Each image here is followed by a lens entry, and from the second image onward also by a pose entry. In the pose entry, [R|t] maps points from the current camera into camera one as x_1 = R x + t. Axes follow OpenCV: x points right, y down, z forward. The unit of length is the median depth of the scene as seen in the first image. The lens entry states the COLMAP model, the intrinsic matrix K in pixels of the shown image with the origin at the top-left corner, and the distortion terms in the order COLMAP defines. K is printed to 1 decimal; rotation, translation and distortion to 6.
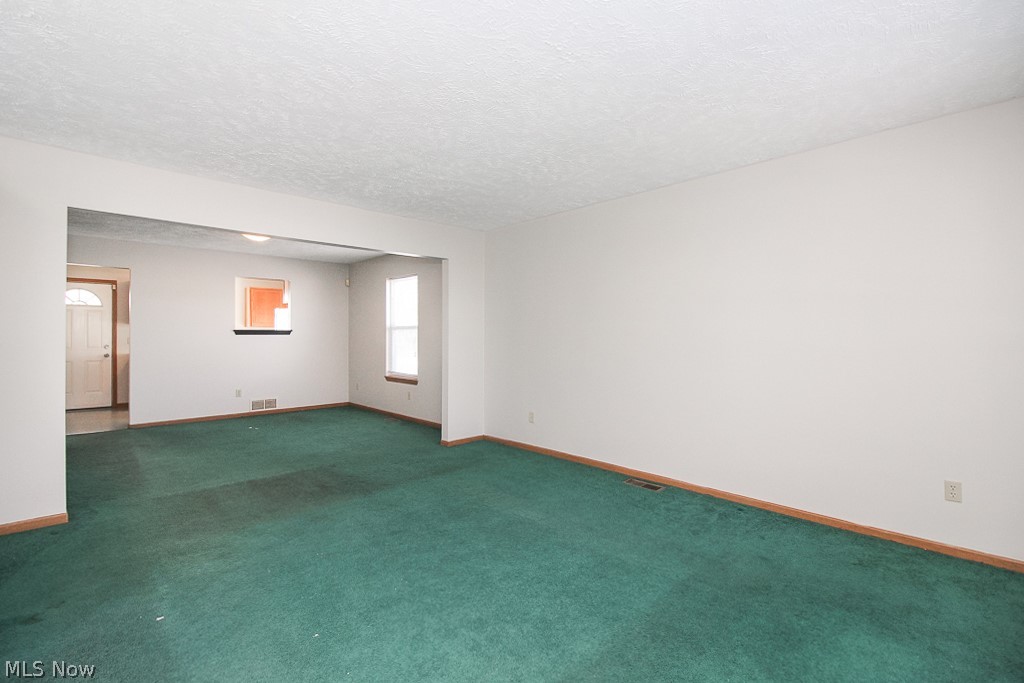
lens RADIAL K [[467.5, 0, 514.8], [0, 467.5, 338.4], [0, 0, 1]] dist [0.011283, -0.000511]
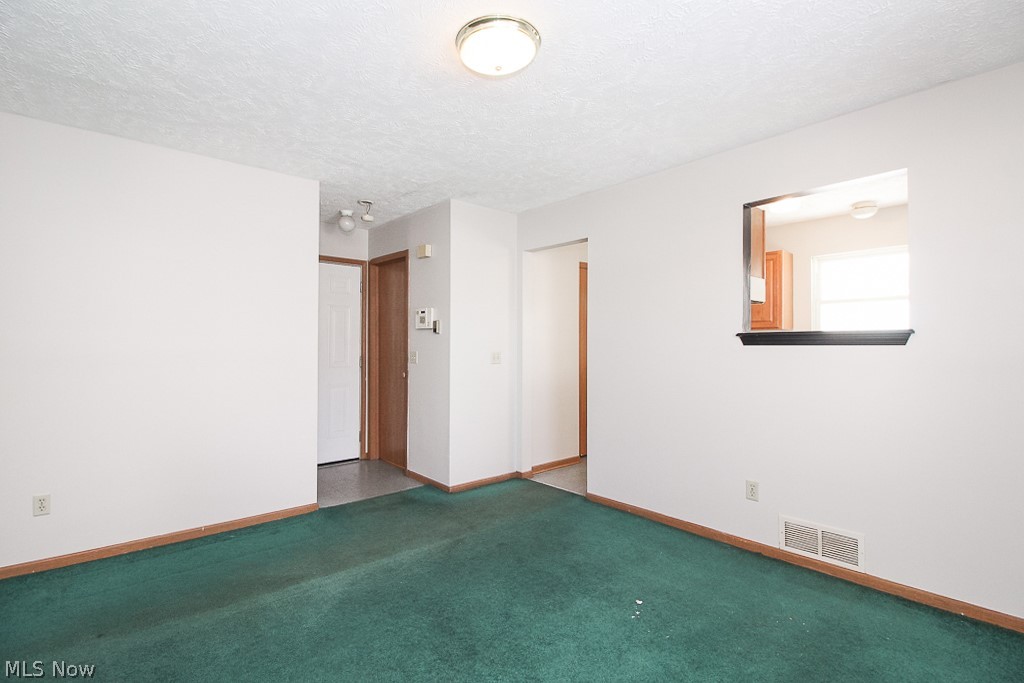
lens RADIAL K [[487.1, 0, 500.9], [0, 487.1, 342.8], [0, 0, 1]] dist [0.027696, -0.000044]
pose [[-0.022697, -0.008459, -0.999707, -0.148971], [-0.007008, 0.999941, -0.008302, -0.005194], [0.999718, 0.006818, -0.022755, 0.742669]]
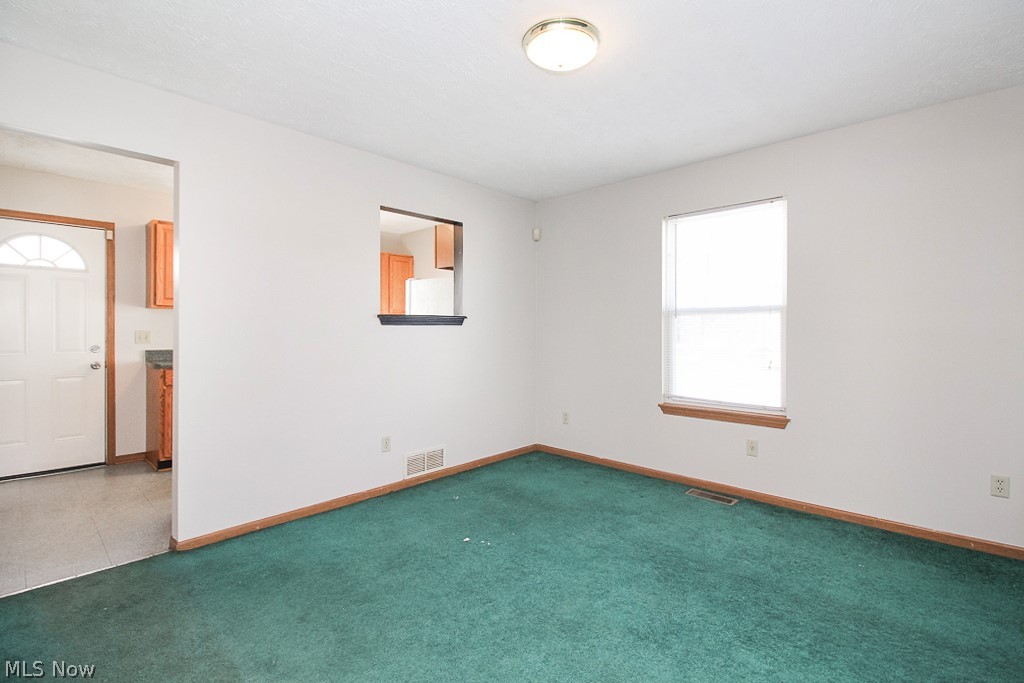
lens RADIAL K [[476.8, 0, 517.5], [0, 476.8, 327.5], [0, 0, 1]] dist [0.001644, -0.000035]
pose [[0.997642, -0.004041, 0.068515, -0.454491], [0.004033, 0.999992, 0.000256, -0.004917], [-0.068515, 0.000021, 0.997650, 0.460329]]
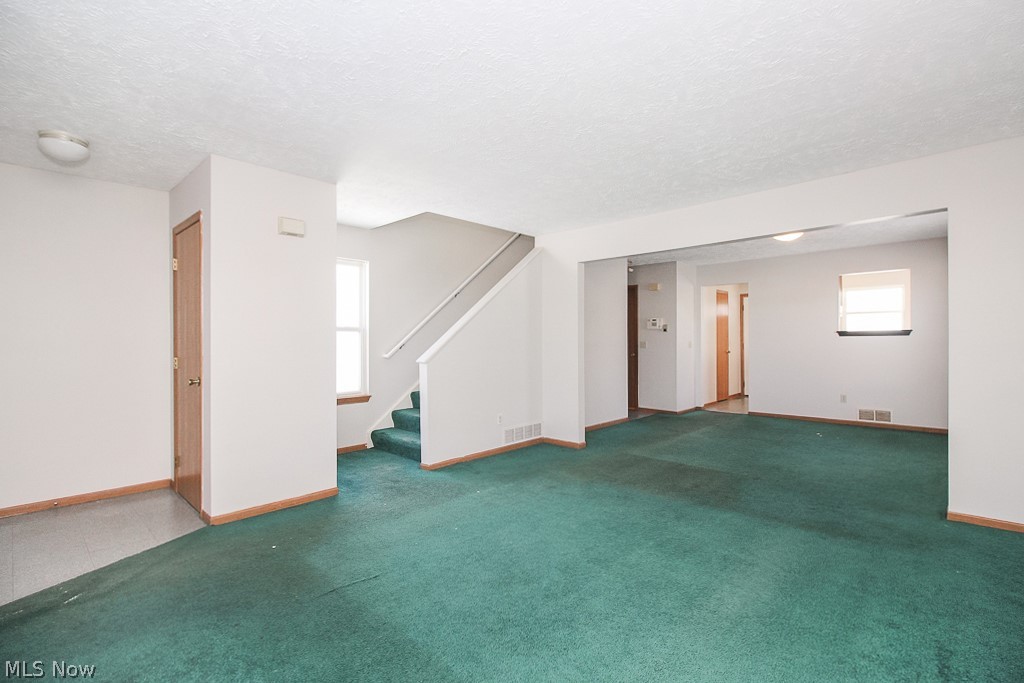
lens RADIAL K [[462.9, 0, 517.8], [0, 462.9, 336.3], [0, 0, 1]] dist [-0.001019, -0.000356]
pose [[0.053120, -0.012645, -0.998508, 0.284808], [0.001960, 0.999919, -0.012558, 0.002262], [0.998586, -0.001290, 0.053141, 0.280396]]
